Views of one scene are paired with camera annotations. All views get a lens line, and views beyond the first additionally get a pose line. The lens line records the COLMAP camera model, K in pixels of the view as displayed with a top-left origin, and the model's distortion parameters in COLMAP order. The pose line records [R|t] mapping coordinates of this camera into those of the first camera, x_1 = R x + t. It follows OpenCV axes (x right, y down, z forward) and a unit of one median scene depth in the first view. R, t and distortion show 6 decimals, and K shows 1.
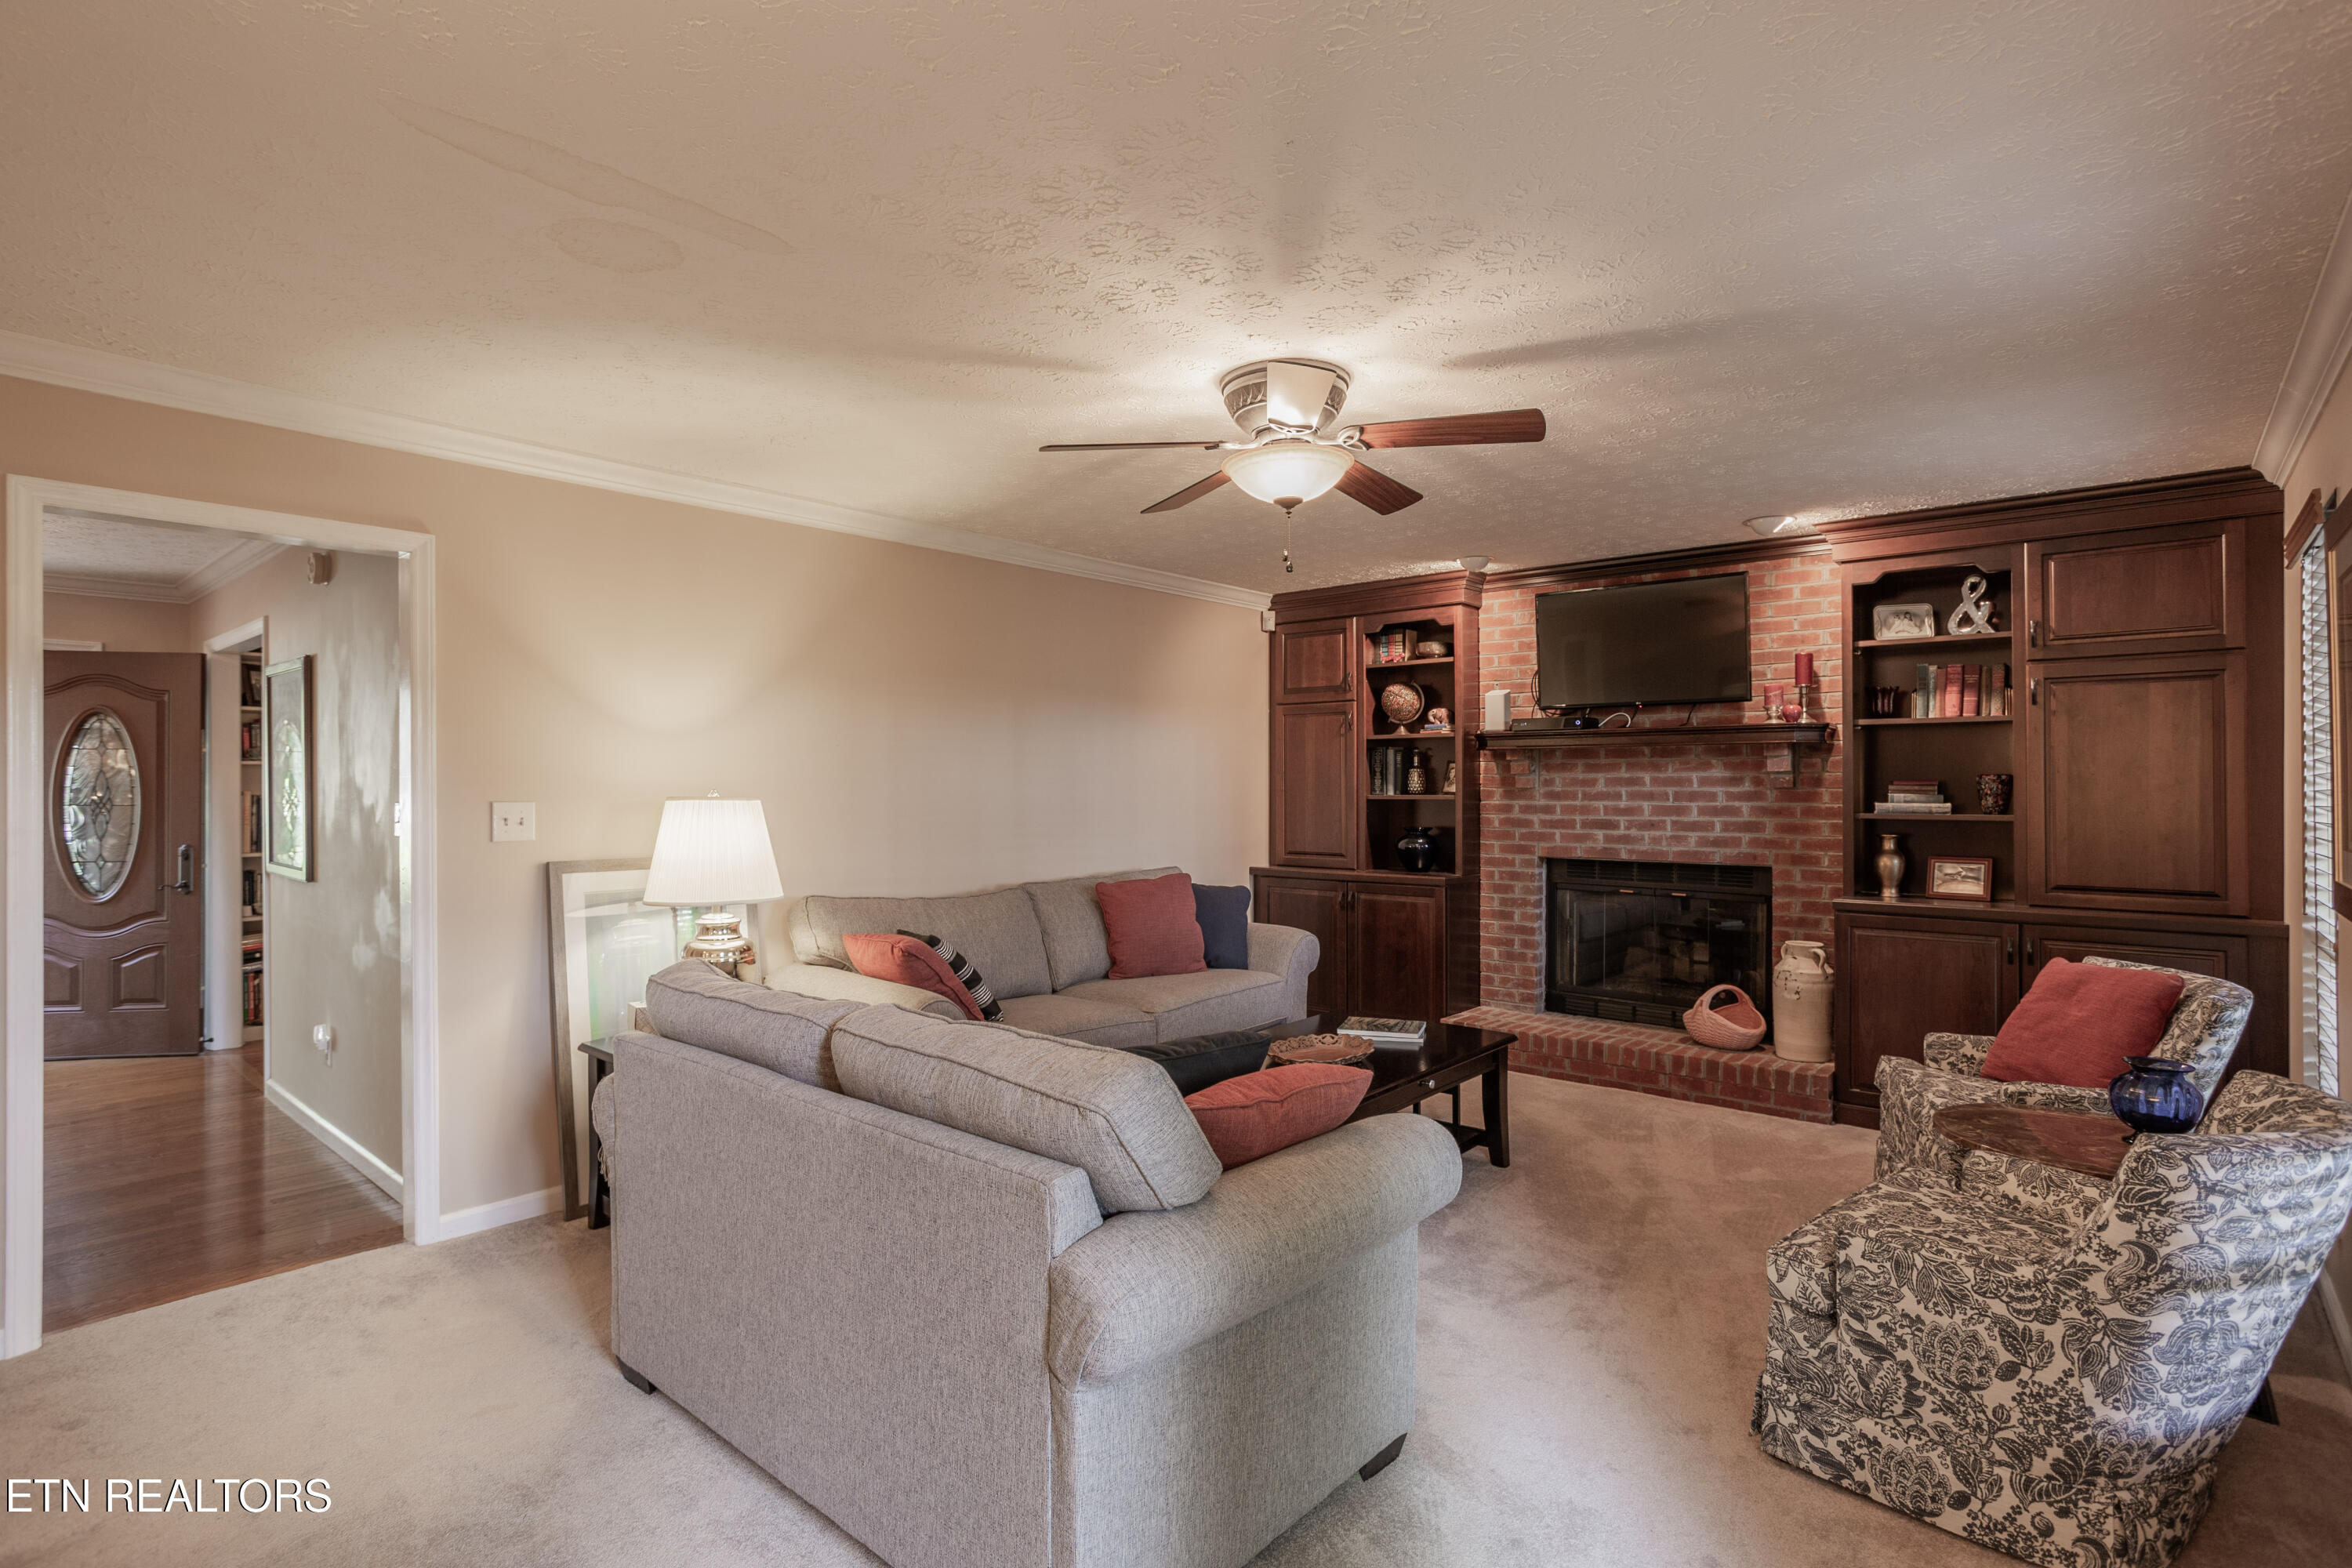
lens RADIAL K [[1155.4, 0, 1179.1], [0, 1155.4, 776.6], [0, 0, 1]] dist [-0.011863, 0.000796]
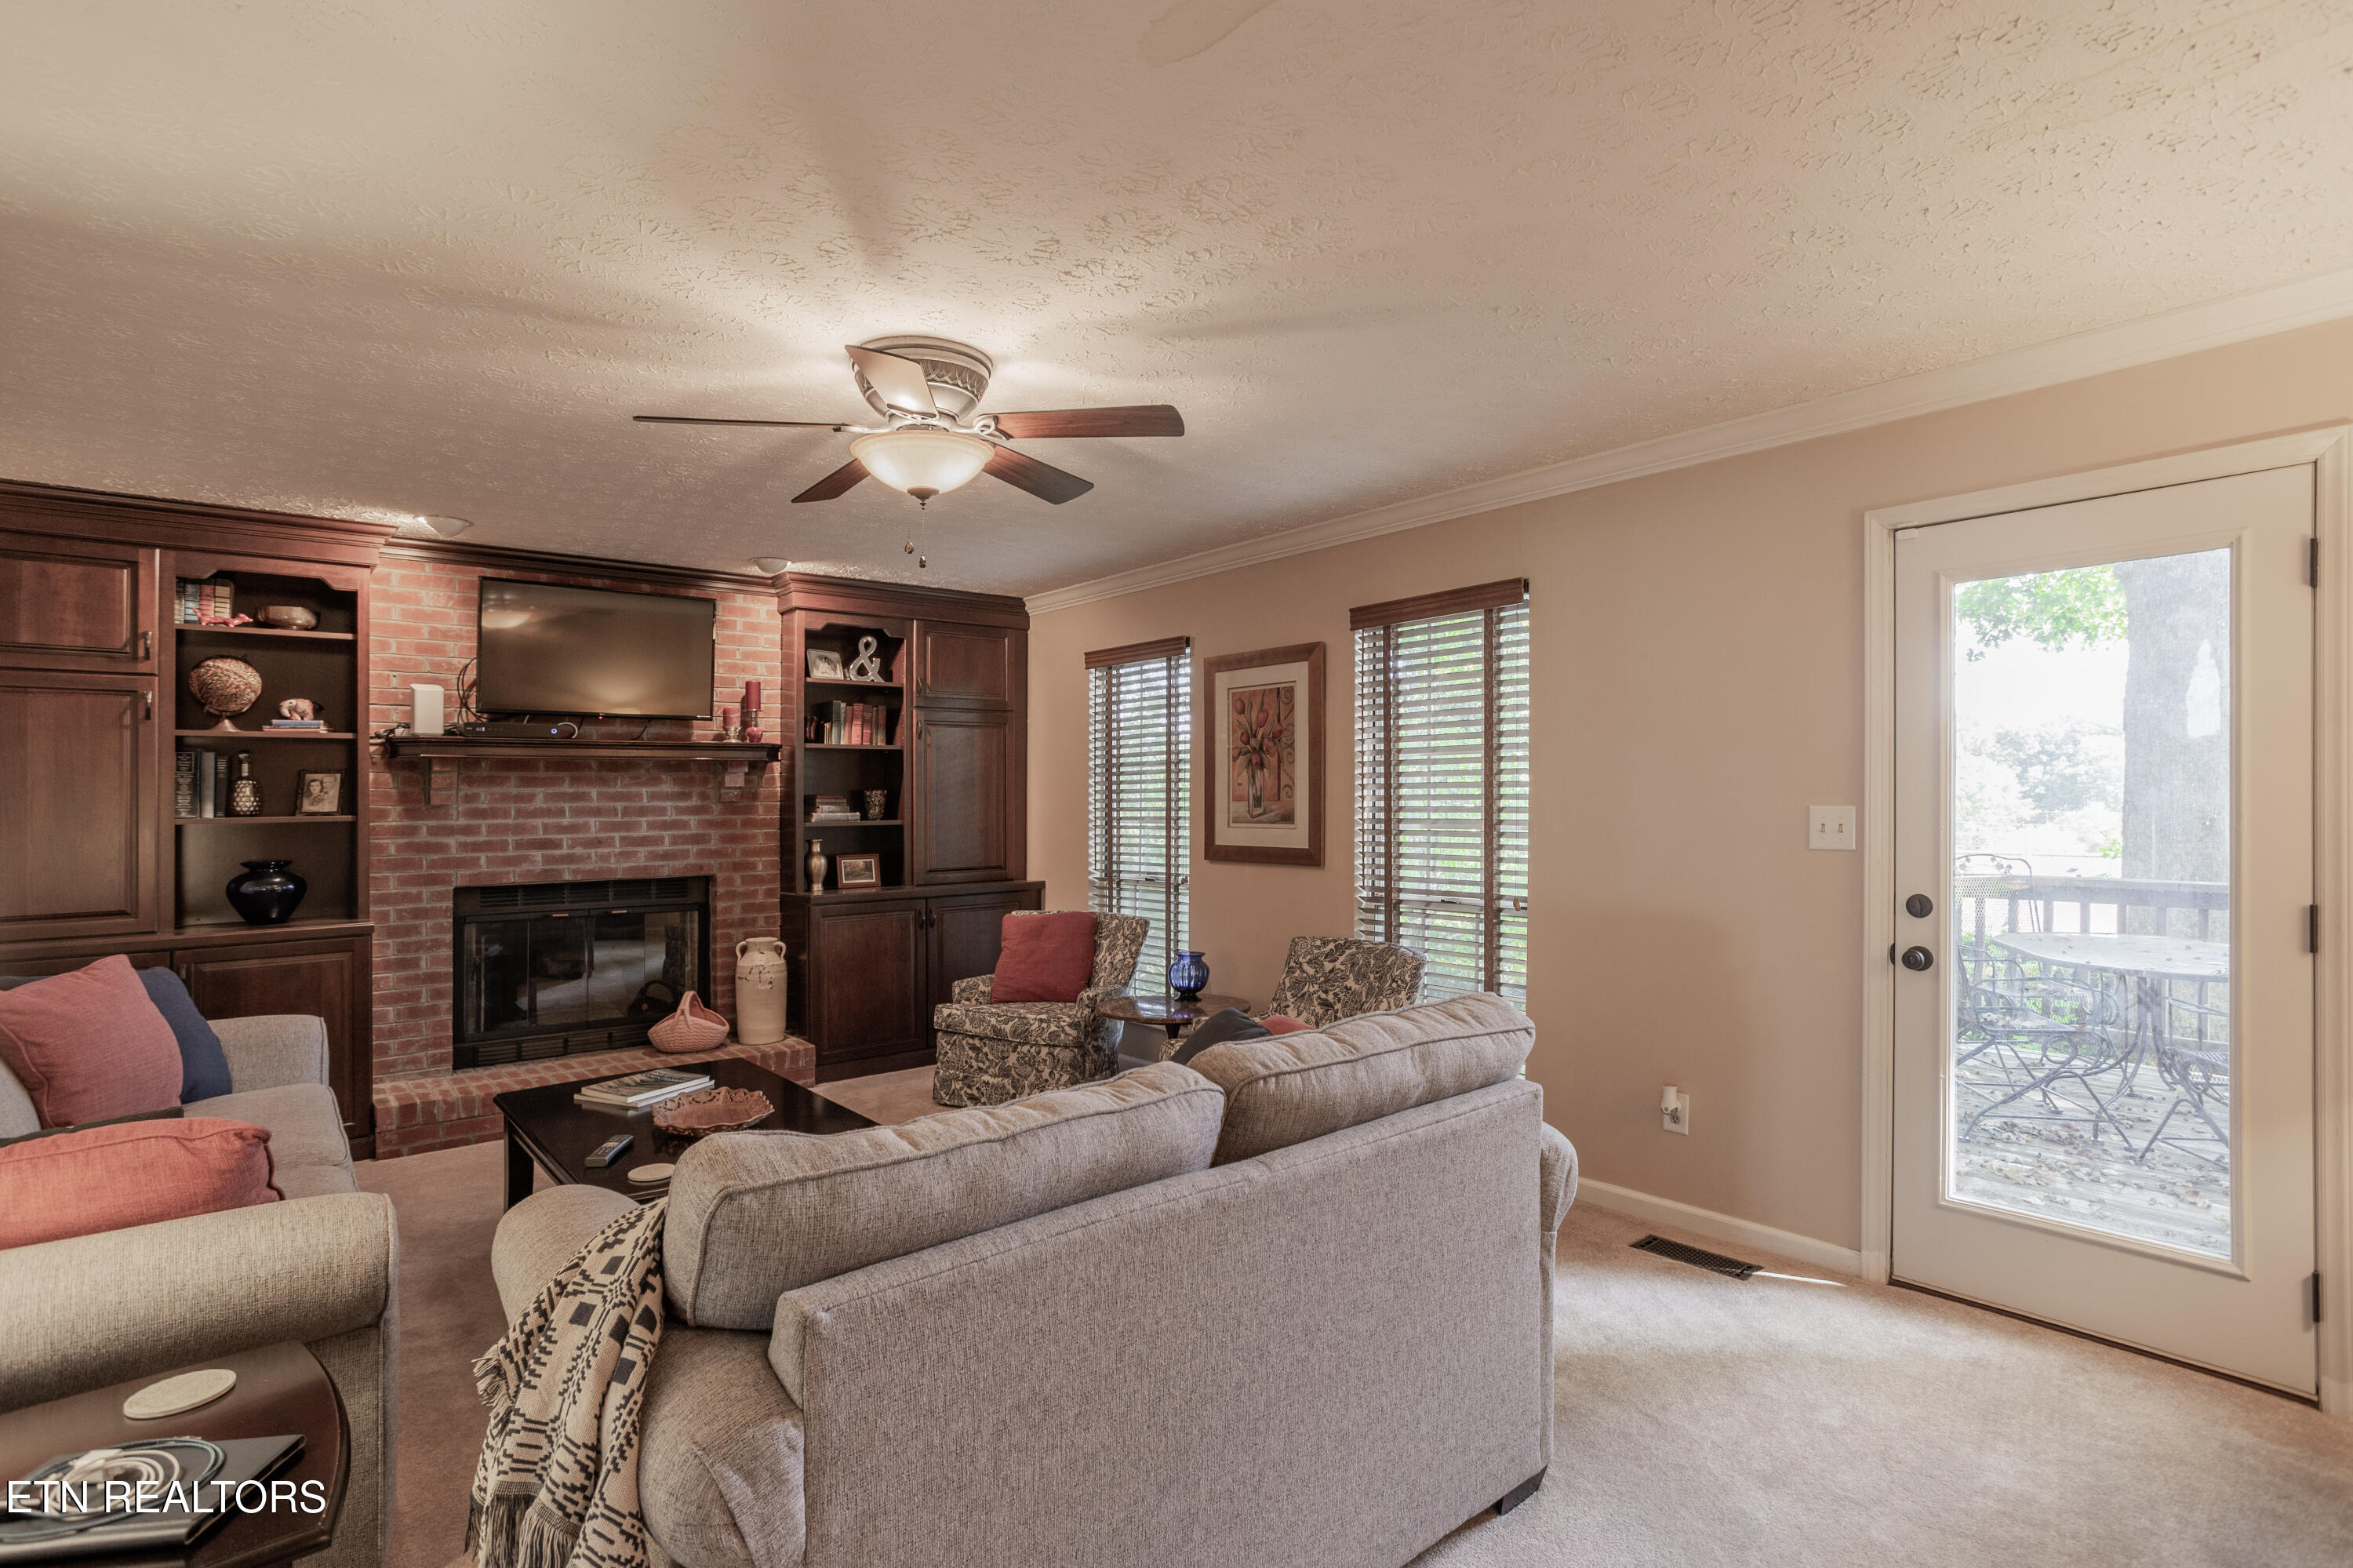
lens RADIAL K [[1158.5, 0, 1174.4], [0, 1158.5, 802.2], [0, 0, 1]] dist [-0.002366, -0.000009]
pose [[0.182722, -0.005020, 0.983152, -0.449464], [0.002622, 0.999986, 0.004618, 0.005768], [-0.983161, 0.001734, 0.182733, 0.356303]]
